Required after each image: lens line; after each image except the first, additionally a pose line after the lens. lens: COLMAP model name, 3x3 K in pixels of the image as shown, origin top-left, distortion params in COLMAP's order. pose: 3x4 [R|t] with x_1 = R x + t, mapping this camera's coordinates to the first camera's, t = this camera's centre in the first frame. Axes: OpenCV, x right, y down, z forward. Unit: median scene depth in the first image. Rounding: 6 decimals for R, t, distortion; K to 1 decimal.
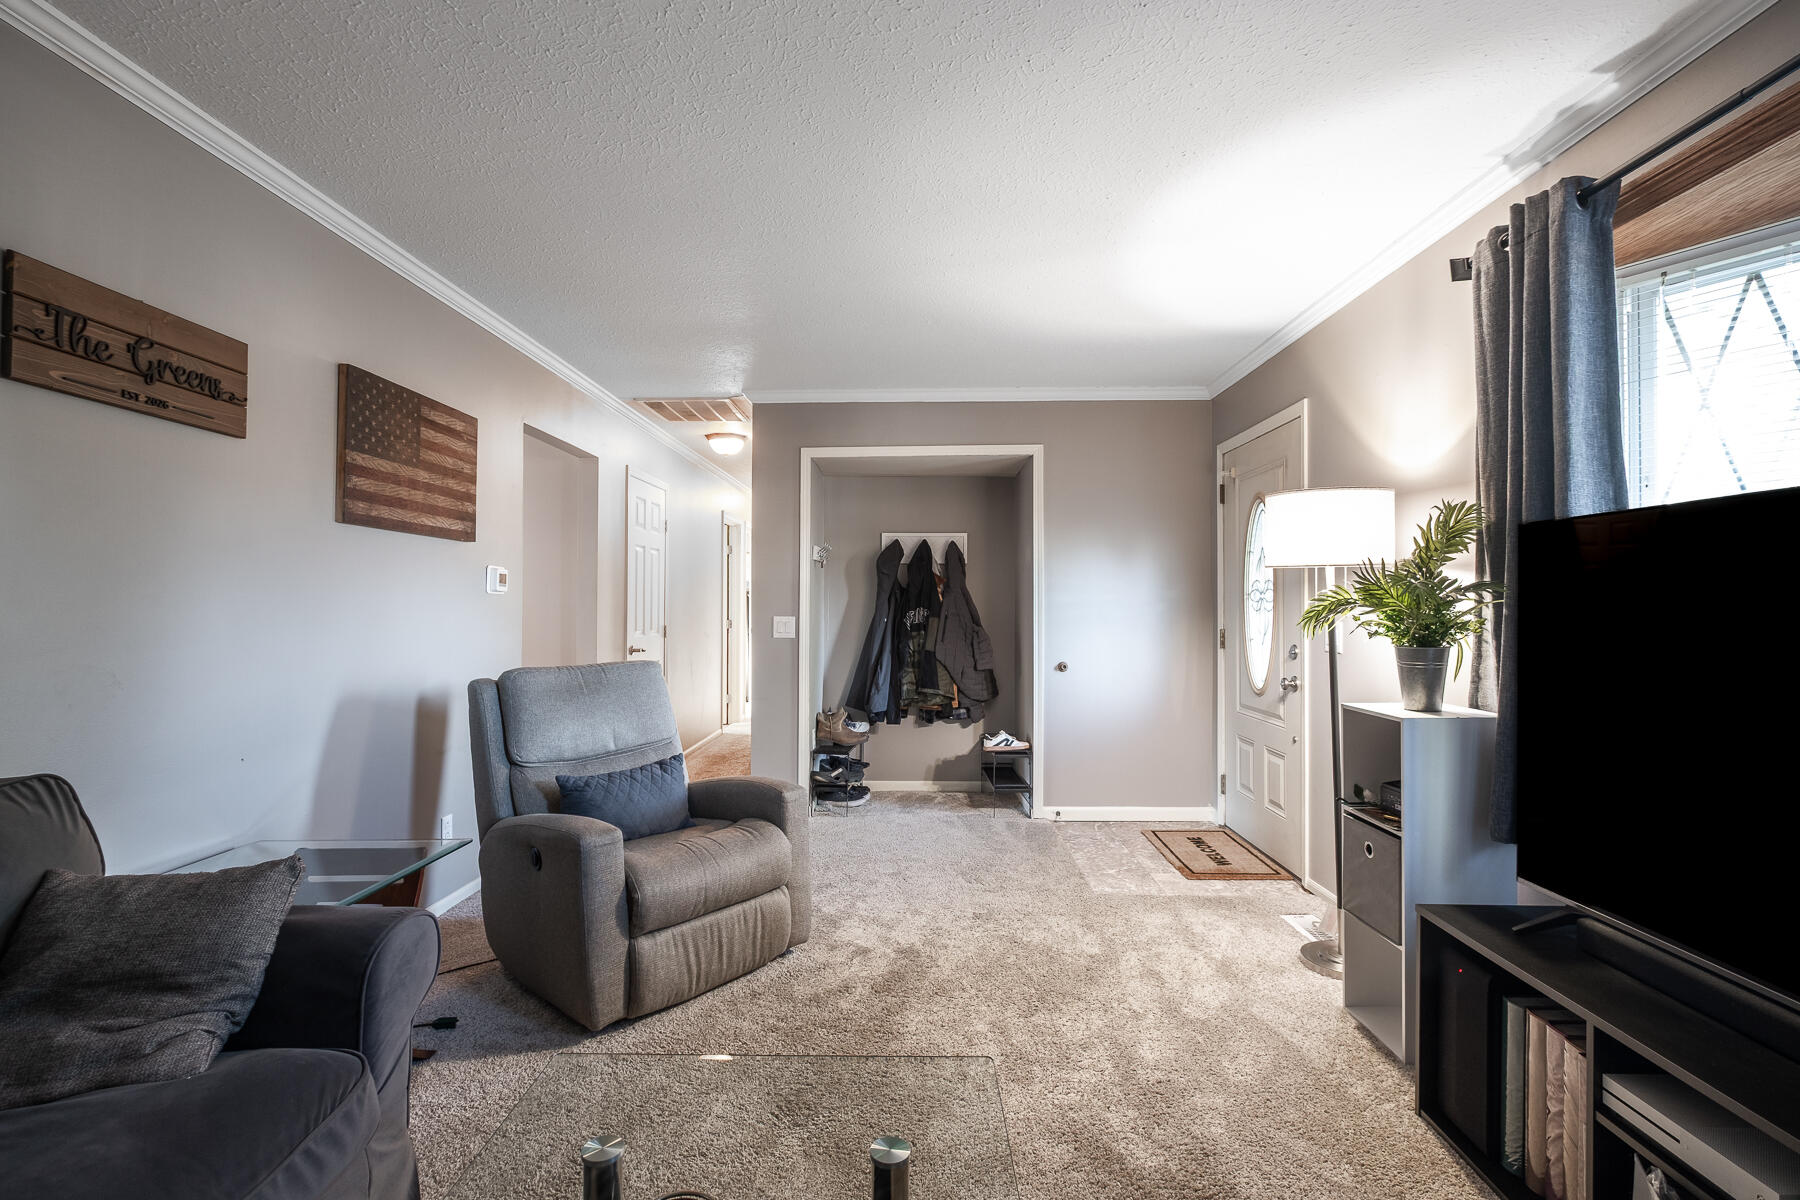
lens RADIAL K [[827.1, 0, 897.4], [0, 827.1, 604.7], [0, 0, 1]] dist [0.000944, 0.001451]
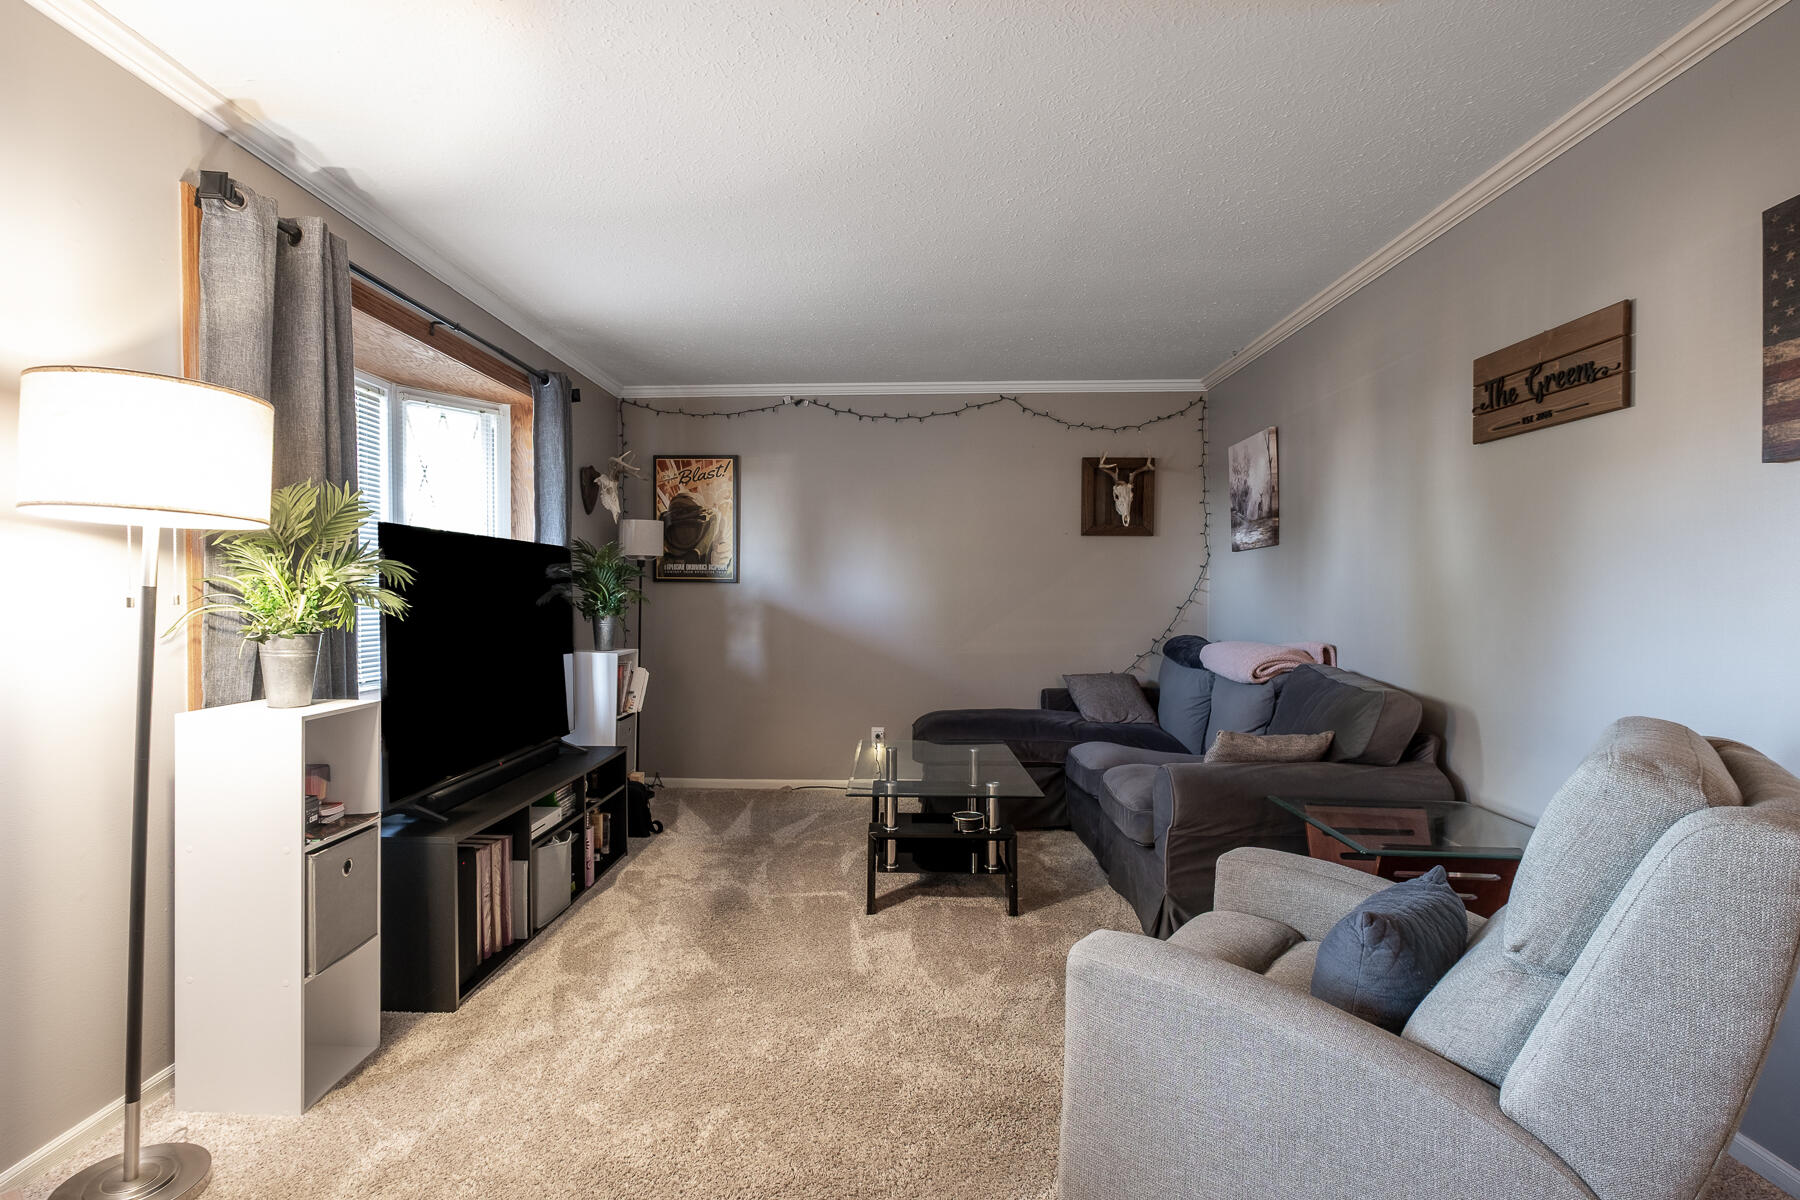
lens RADIAL K [[909.3, 0, 904.4], [0, 909.3, 601.7], [0, 0, 1]] dist [-0.001124, 0.004759]
pose [[-0.999994, -0.001461, -0.003035, -0.005897], [-0.001503, 0.999901, 0.014022, -0.002096], [0.003014, 0.014027, -0.999897, 1.604266]]
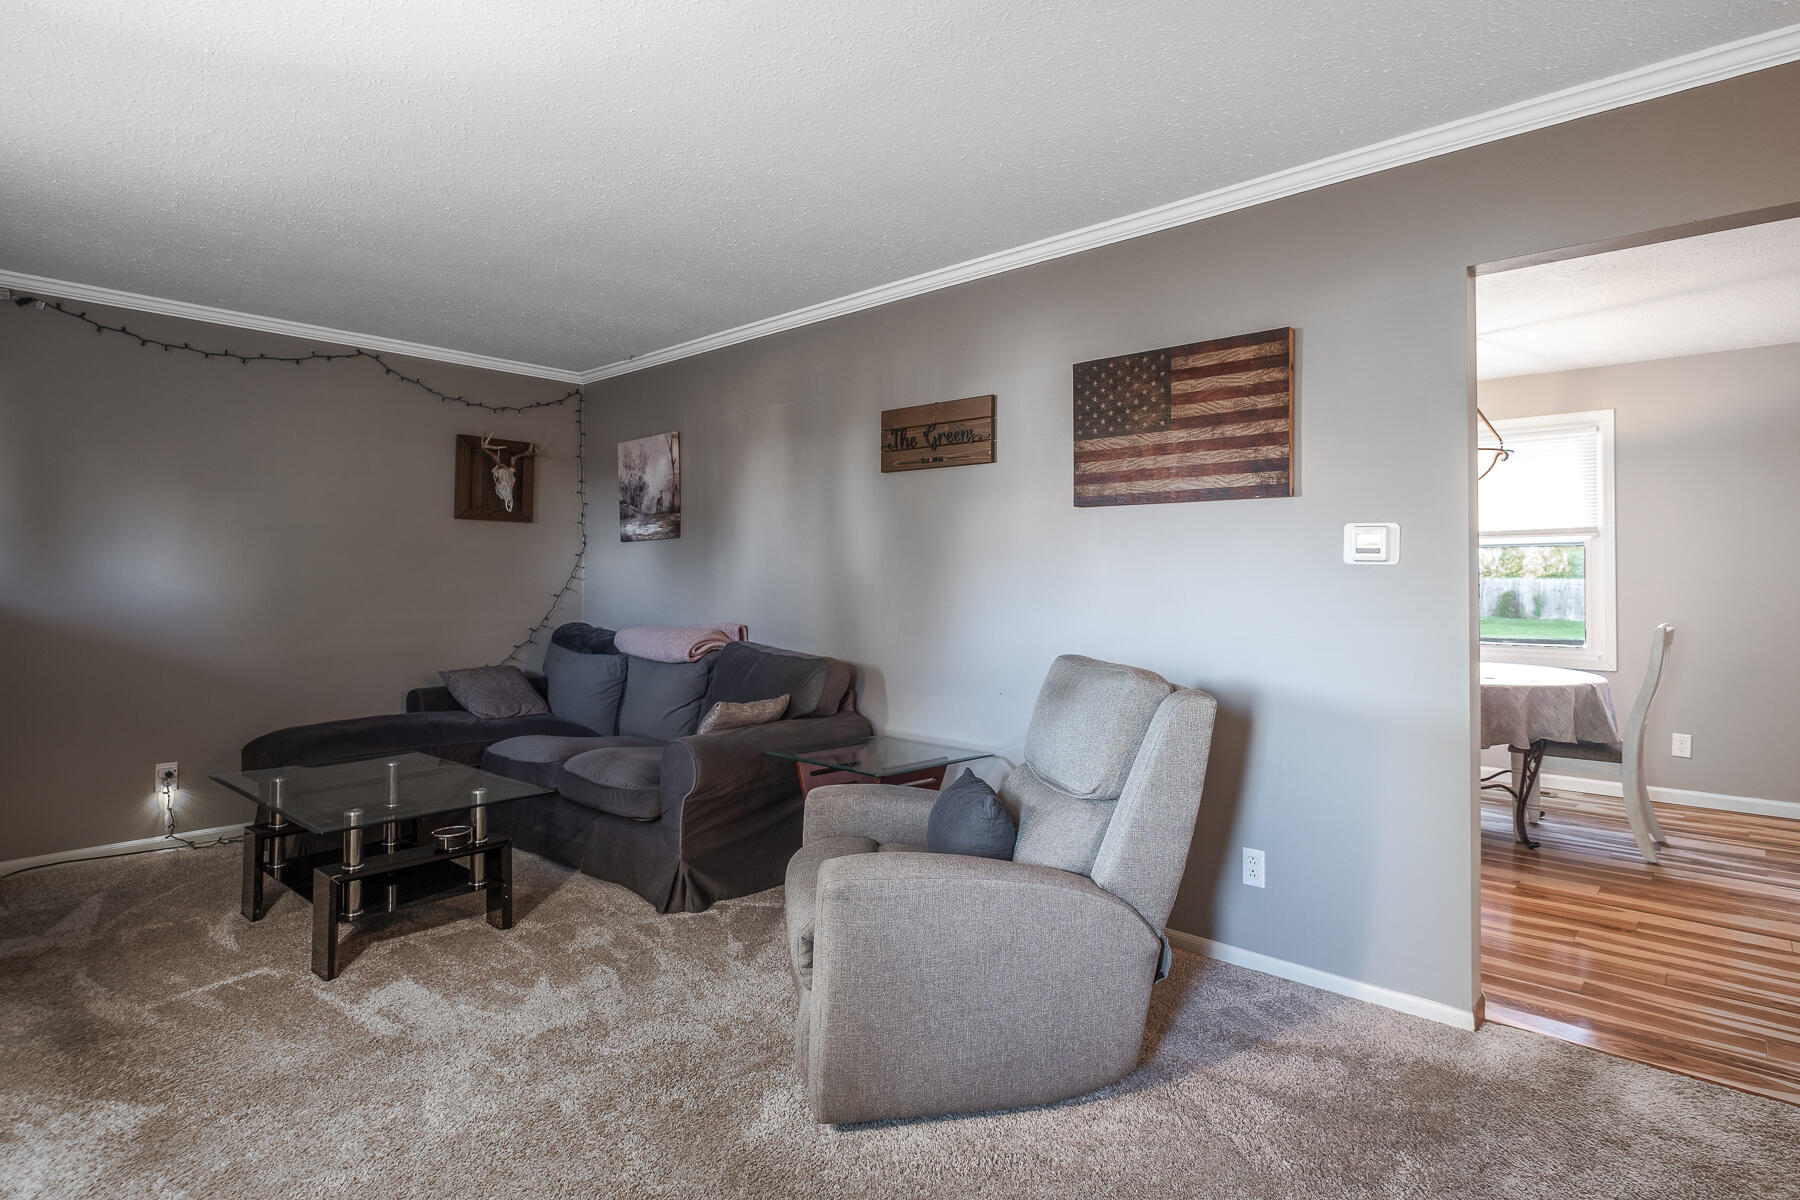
lens RADIAL K [[896.7, 0, 972.5], [0, 896.7, 563.0], [0, 0, 1]] dist [-0.005959, 0.003409]
pose [[-0.618749, -0.015731, -0.785431, 0.342050], [-0.003626, 0.999846, -0.017169, -0.002832], [0.785581, -0.007775, -0.618710, 1.546237]]
